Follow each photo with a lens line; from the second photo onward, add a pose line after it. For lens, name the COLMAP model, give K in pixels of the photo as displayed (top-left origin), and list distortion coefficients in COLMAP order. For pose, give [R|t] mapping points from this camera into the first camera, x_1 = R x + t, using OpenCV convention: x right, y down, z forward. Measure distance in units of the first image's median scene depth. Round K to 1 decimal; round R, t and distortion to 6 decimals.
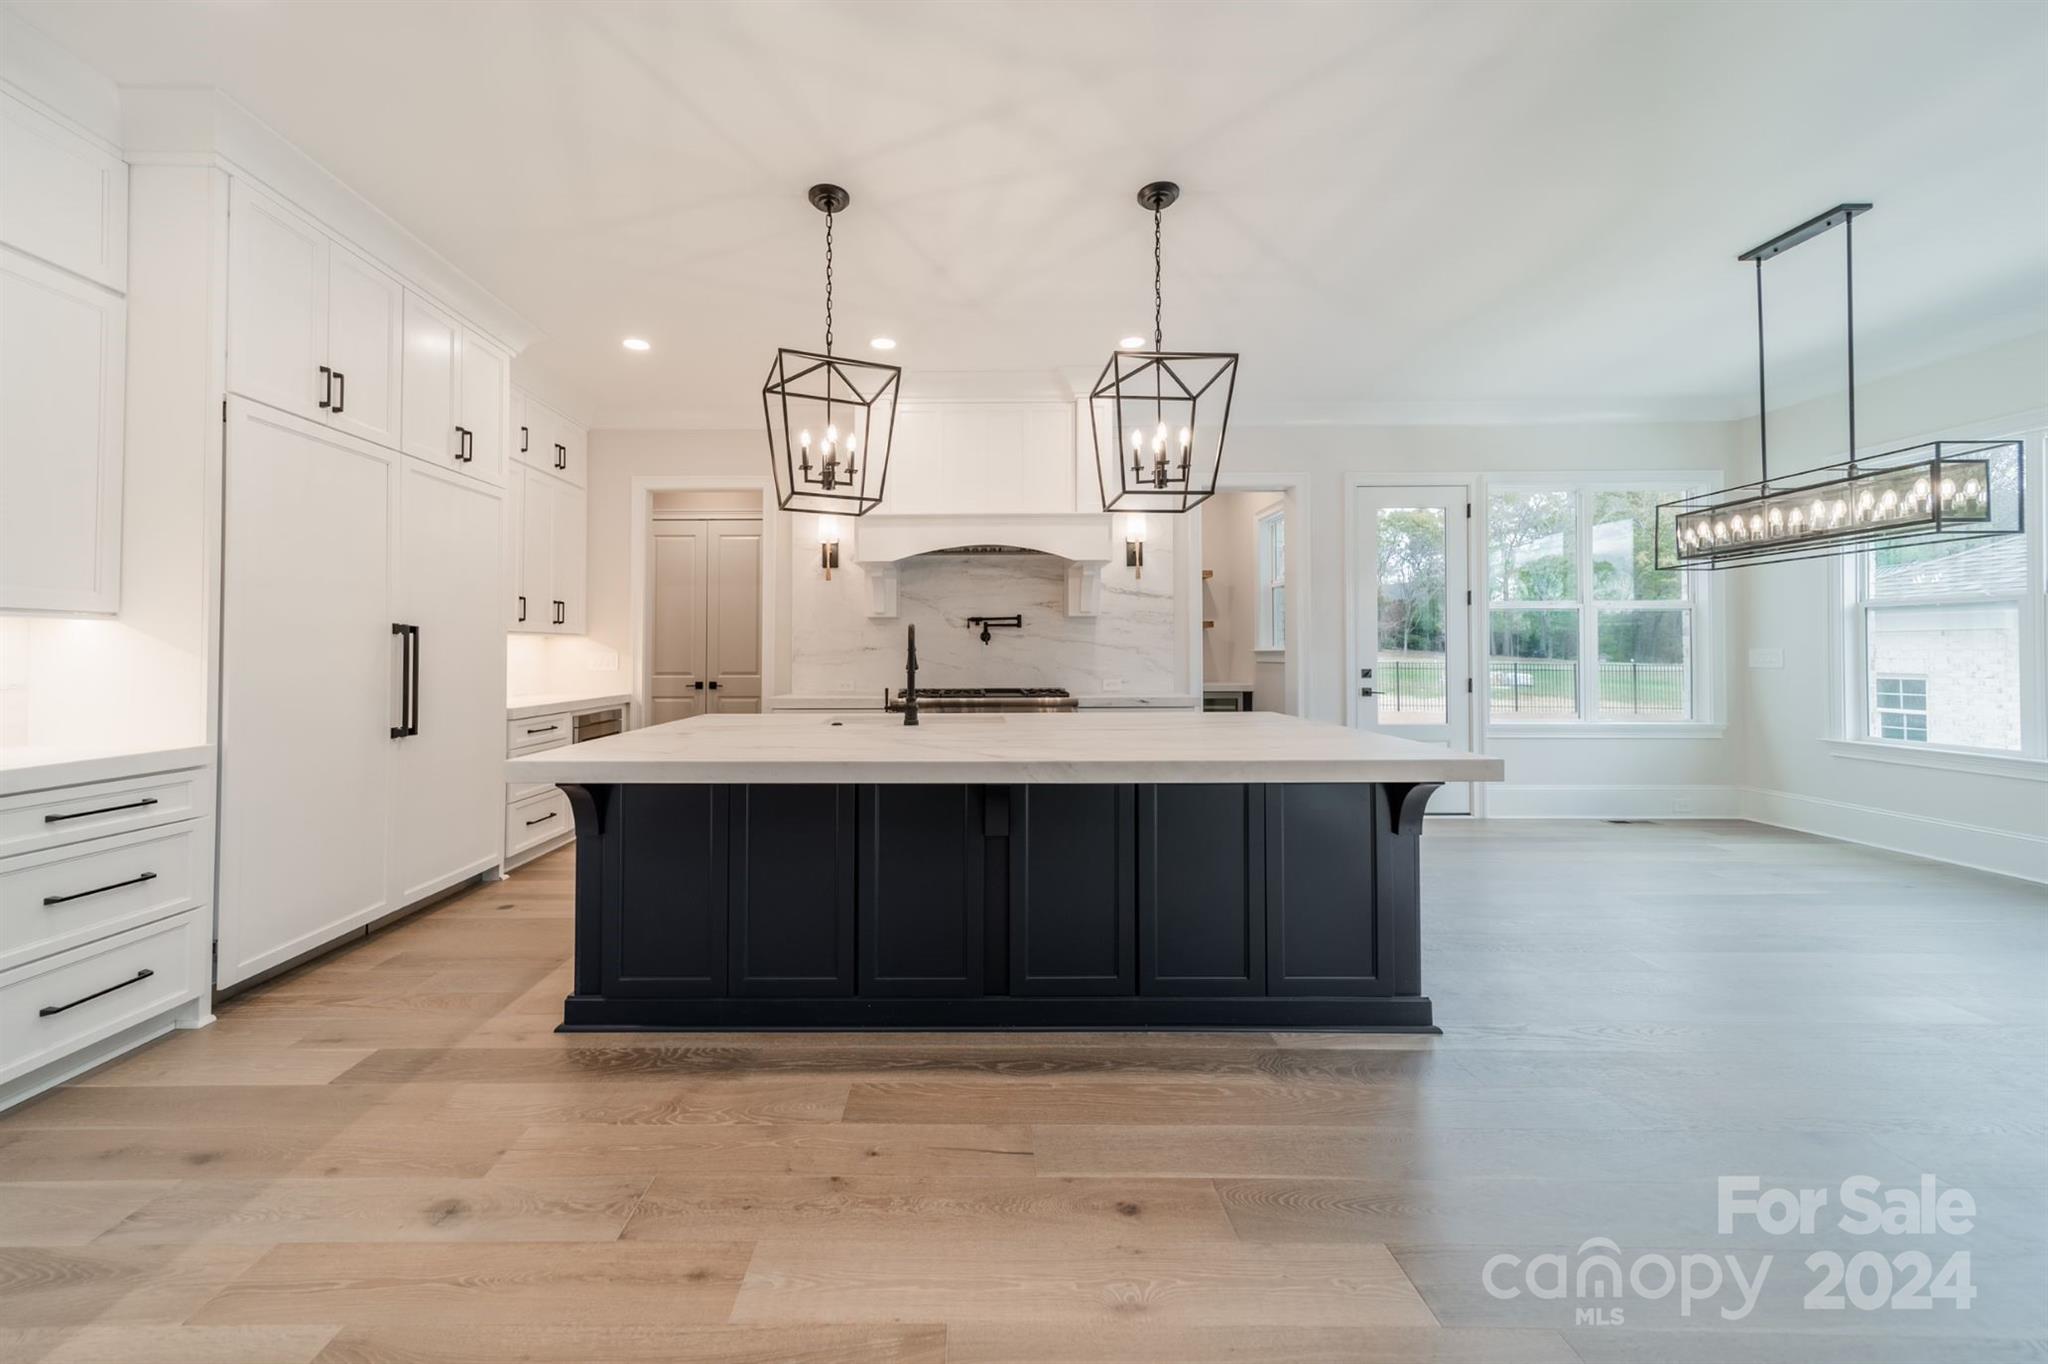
lens RADIAL K [[743.4, 0, 964.9], [0, 743.4, 644.2], [0, 0, 1]] dist [0.009129, -0.000083]
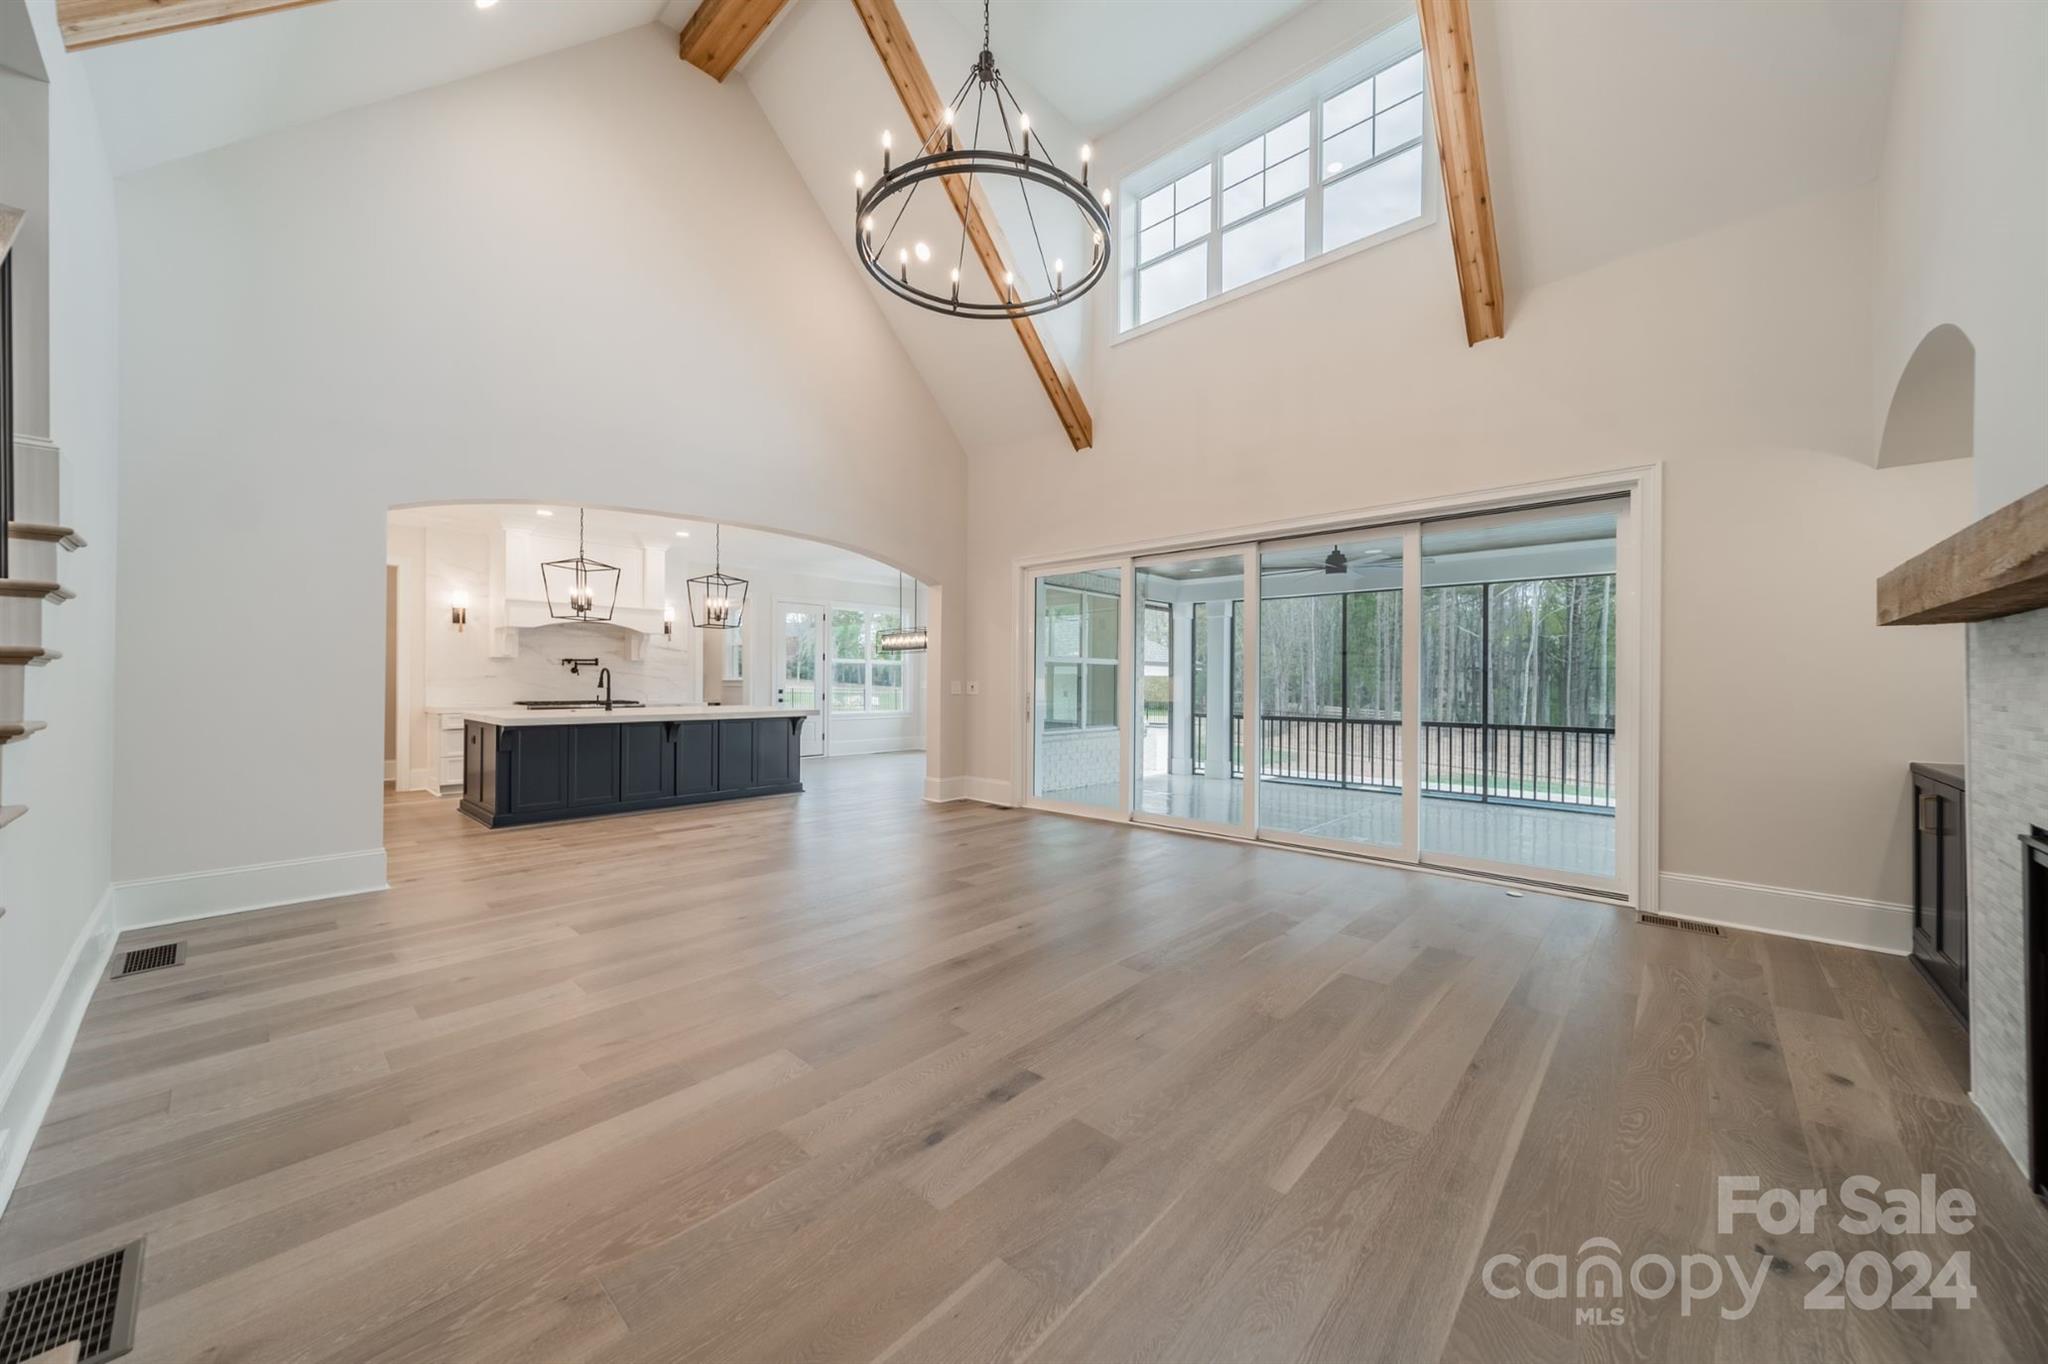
lens RADIAL K [[723.2, 0, 1024.0], [0, 723.2, 682.0], [0, 0, 1]] dist [0.008508, 0.000018]
pose [[0.670604, 0.005730, 0.741793, -0.657172], [-0.015940, 0.999851, 0.006687, -0.014234], [-0.741644, -0.016309, 0.670595, -1.118291]]
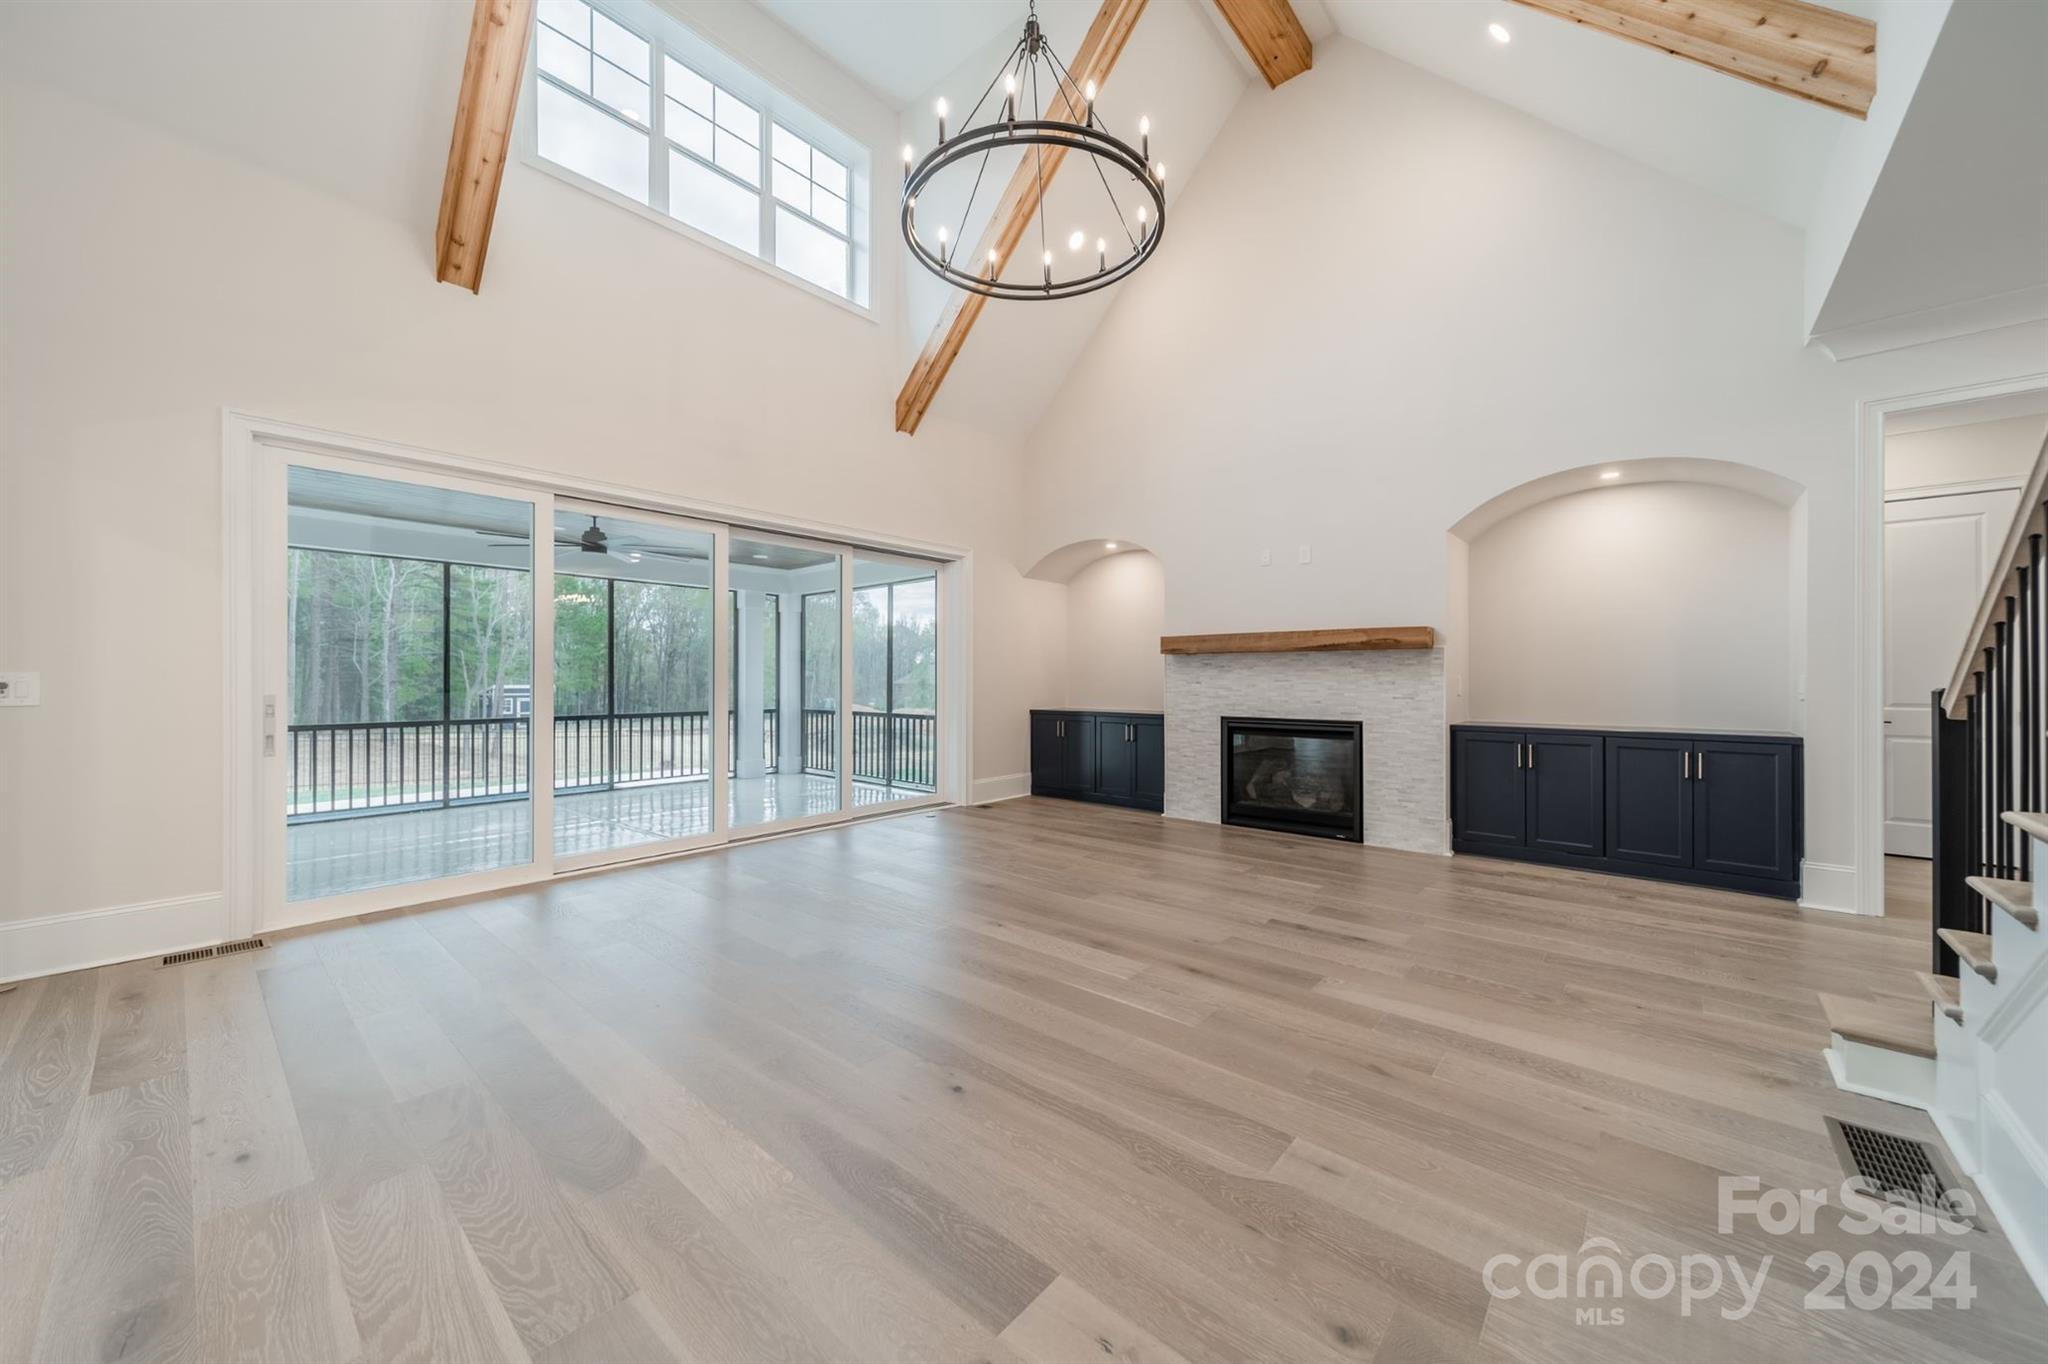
lens RADIAL K [[748.1, 0, 1019.5], [0, 748.1, 676.1], [0, 0, 1]] dist [0.008821, 0.000088]
pose [[-0.755915, 0.003628, 0.654660, -0.607740], [-0.007207, 0.999878, -0.013863, 0.005516], [-0.654631, -0.015197, -0.755796, 0.079609]]
